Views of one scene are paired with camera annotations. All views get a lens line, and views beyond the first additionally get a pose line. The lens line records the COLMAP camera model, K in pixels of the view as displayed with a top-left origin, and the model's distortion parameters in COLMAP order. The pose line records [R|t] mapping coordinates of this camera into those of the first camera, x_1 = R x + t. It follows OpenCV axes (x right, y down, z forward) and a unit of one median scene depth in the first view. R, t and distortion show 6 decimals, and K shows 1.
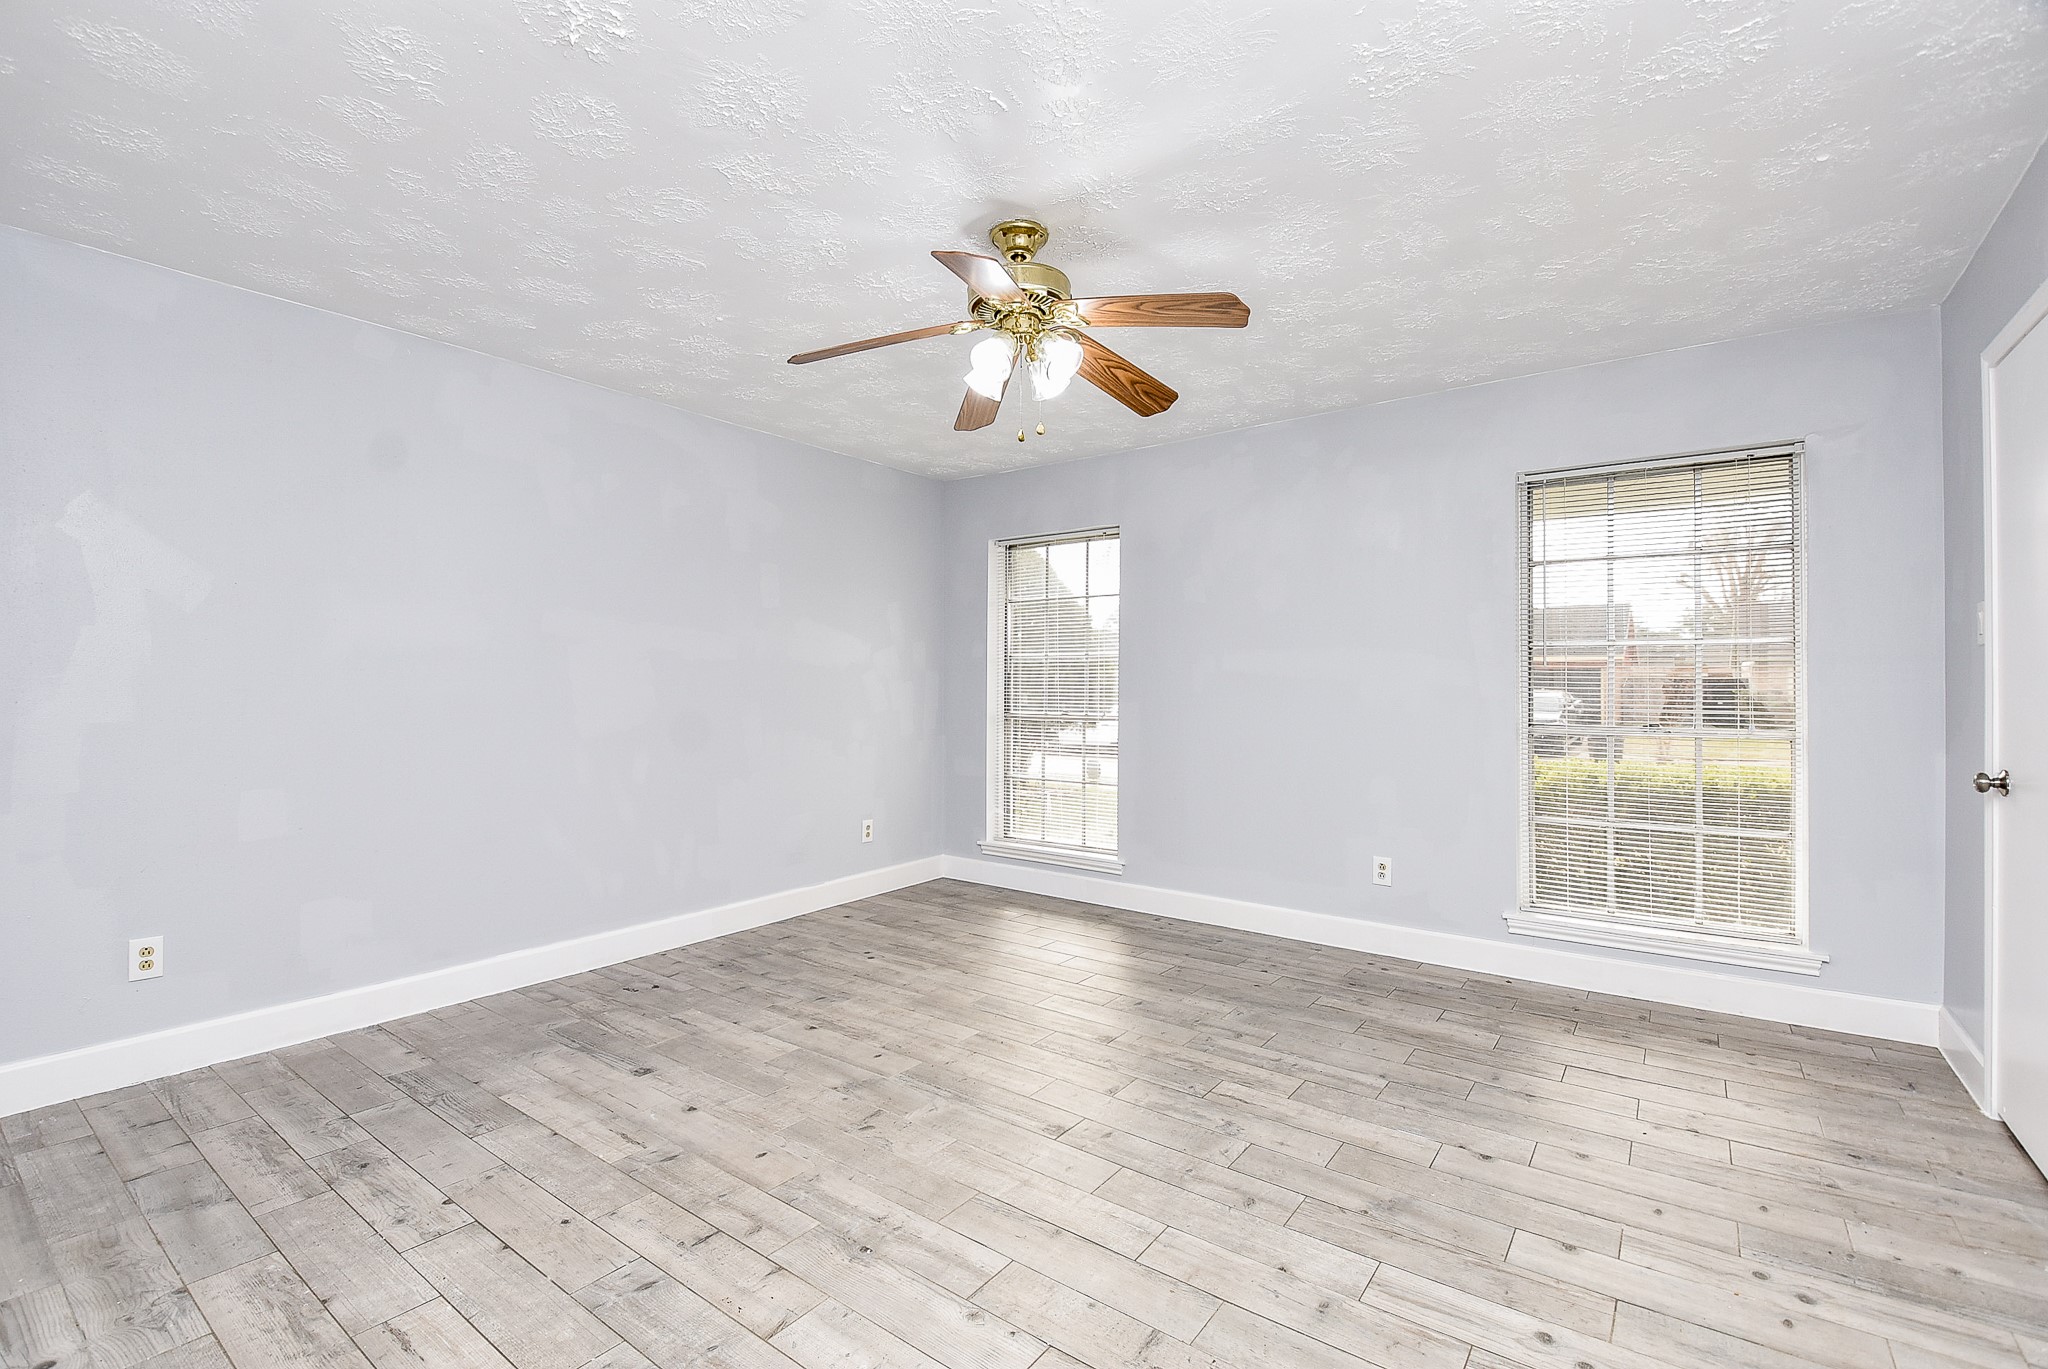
lens RADIAL K [[894.0, 0, 1006.4], [0, 894.0, 688.9], [0, 0, 1]] dist [0.029522, -0.022079]
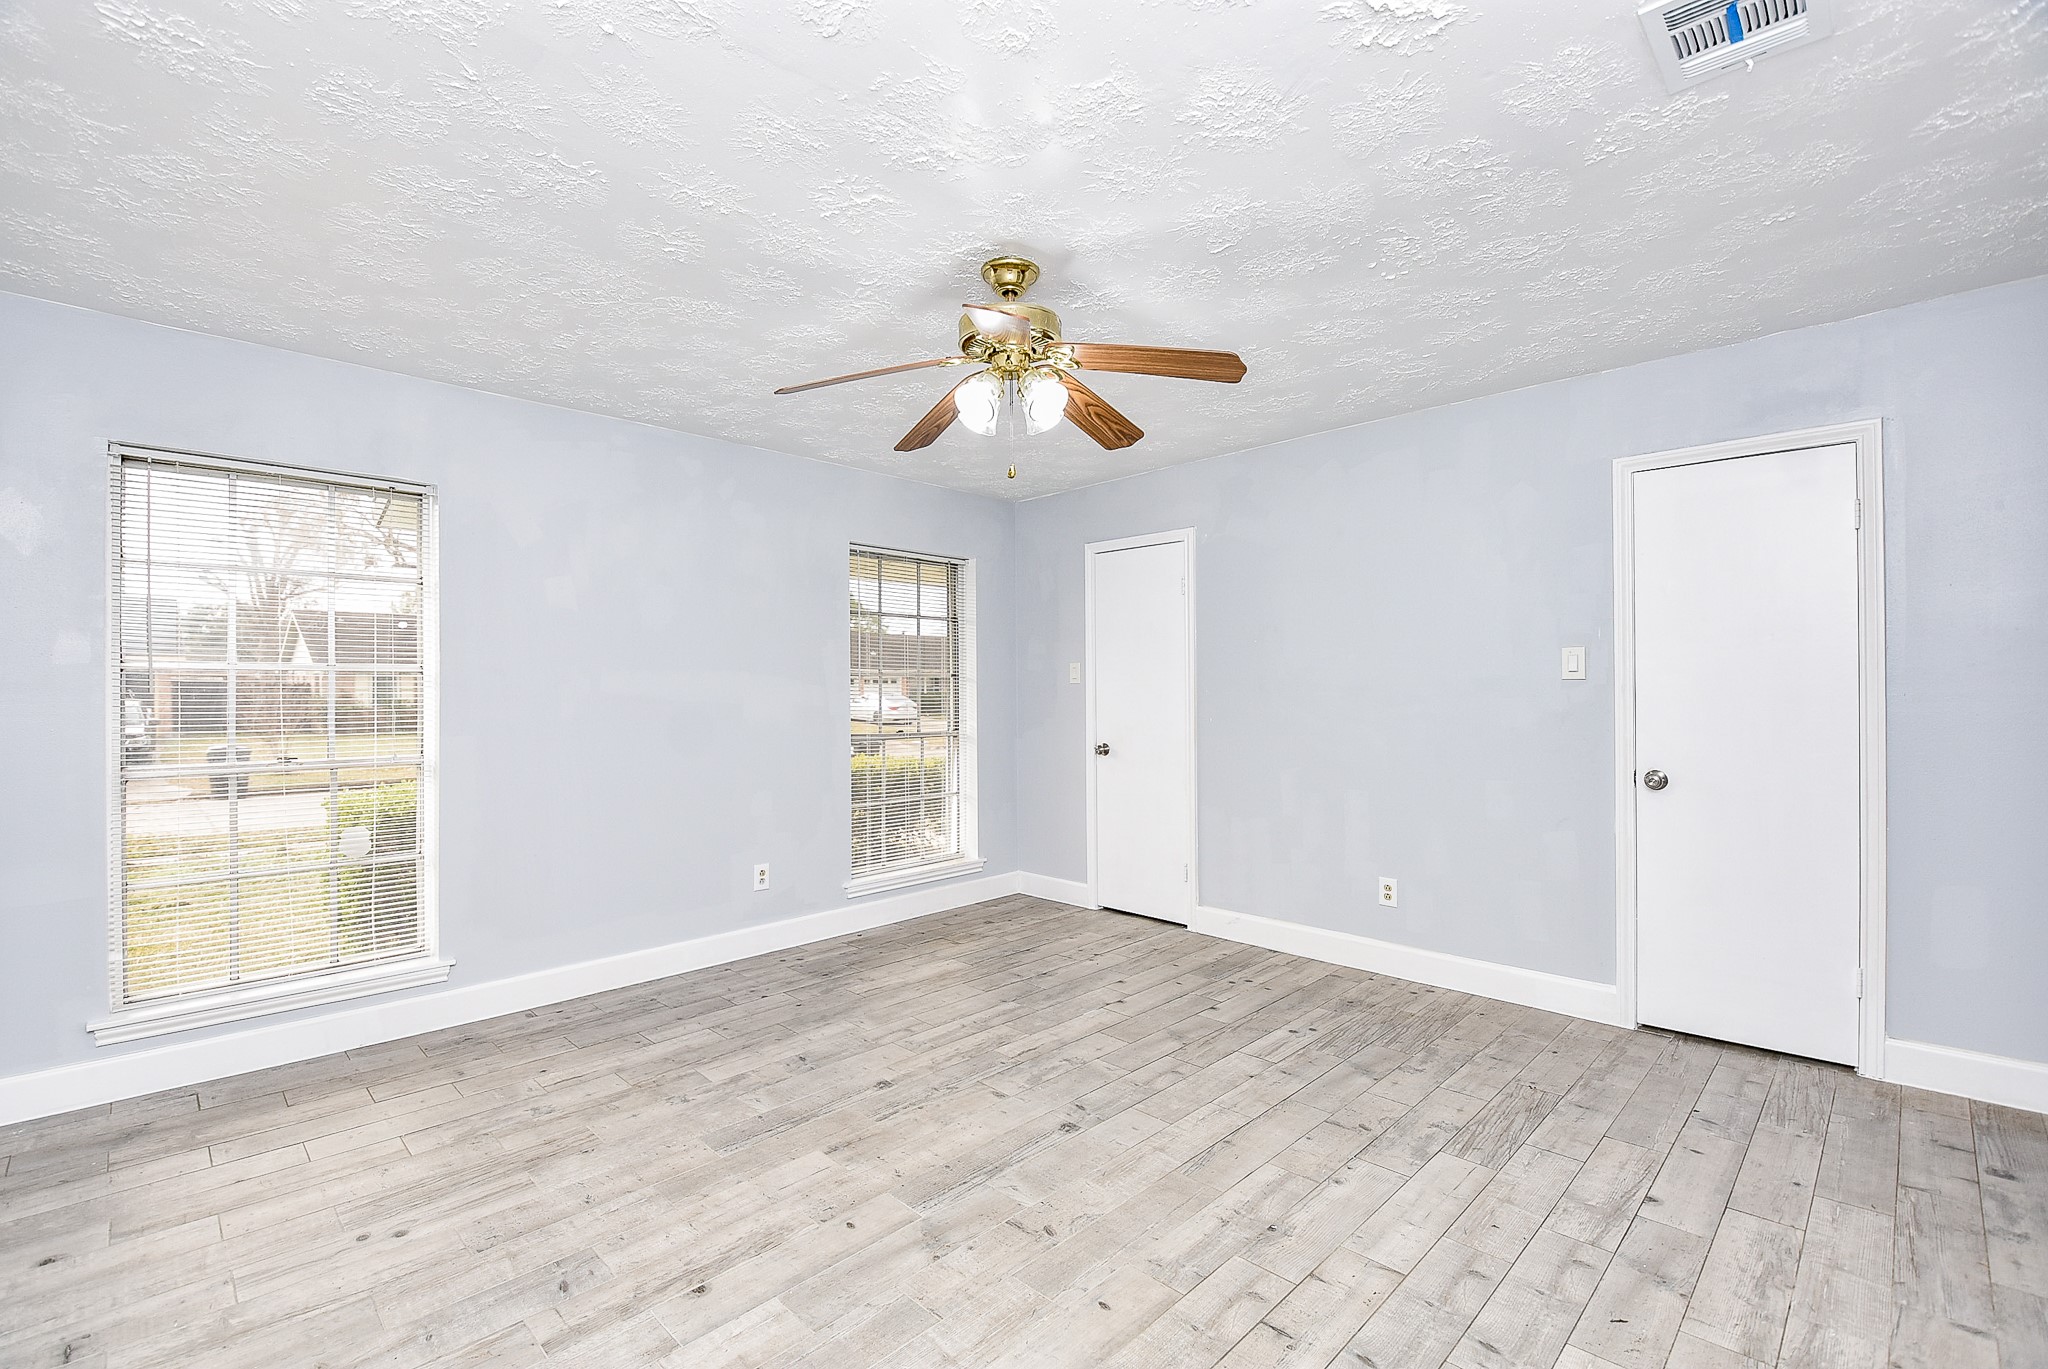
lens RADIAL K [[902.5, 0, 1015.5], [0, 902.5, 671.8], [0, 0, 1]] dist [0.055793, -0.041525]
pose [[0.138493, 0.015944, 0.990235, -0.917593], [0.003412, 0.999857, -0.016576, -0.037195], [-0.990358, 0.005674, 0.138418, 0.787890]]
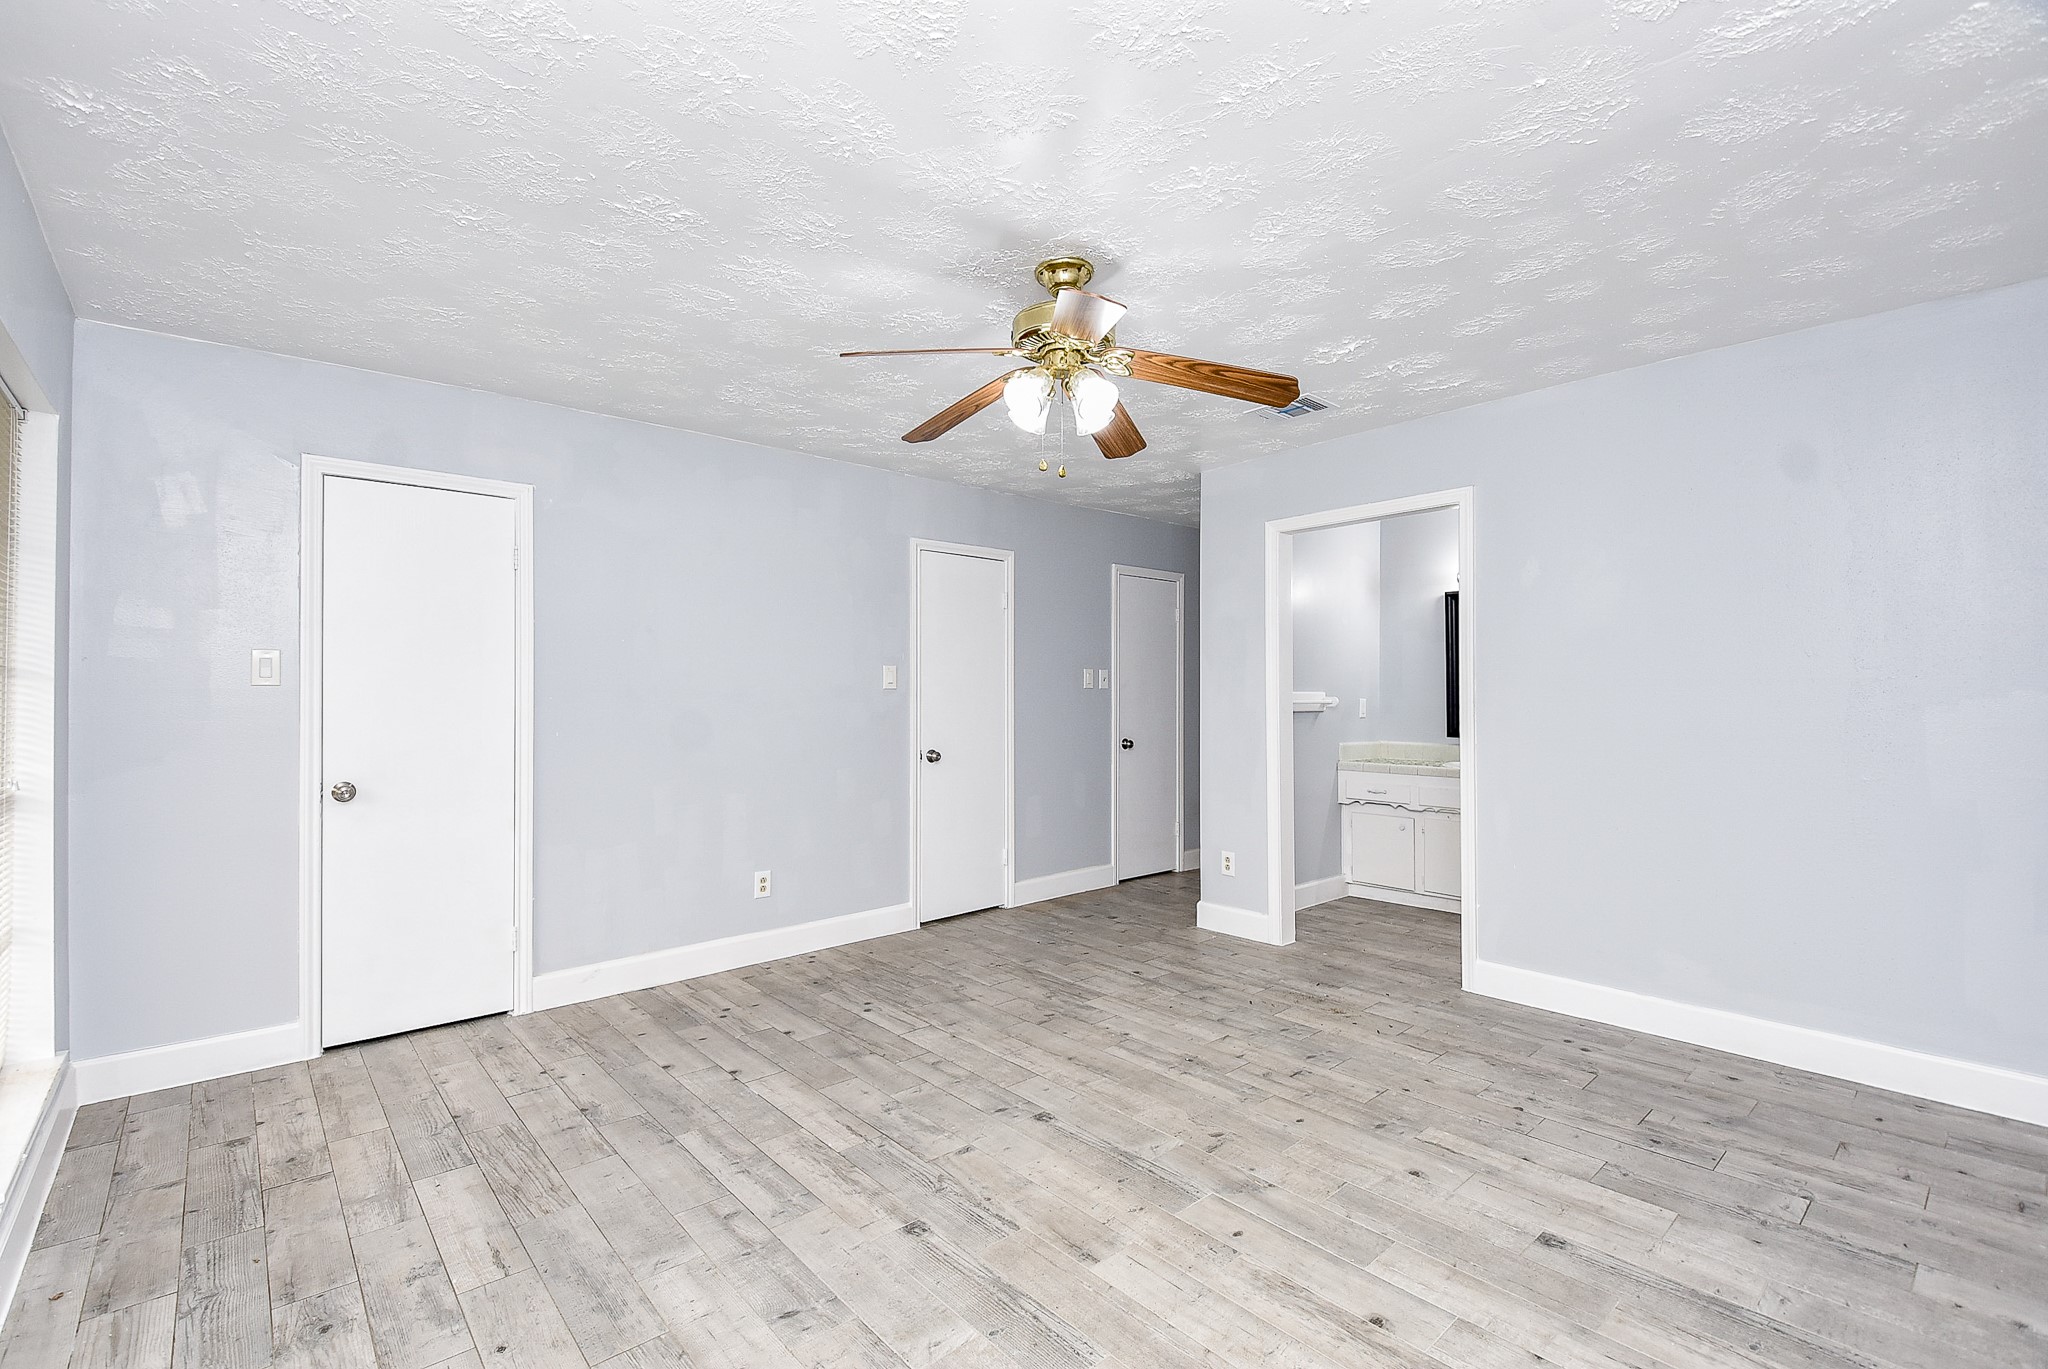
lens RADIAL K [[894.0, 0, 1006.4], [0, 894.0, 688.9], [0, 0, 1]] dist [0.029522, -0.022079]
pose [[-0.978120, 0.004433, 0.207995, -0.118255], [0.002434, 0.999948, -0.009864, -0.028653], [-0.208028, -0.009141, -0.978080, 1.831285]]
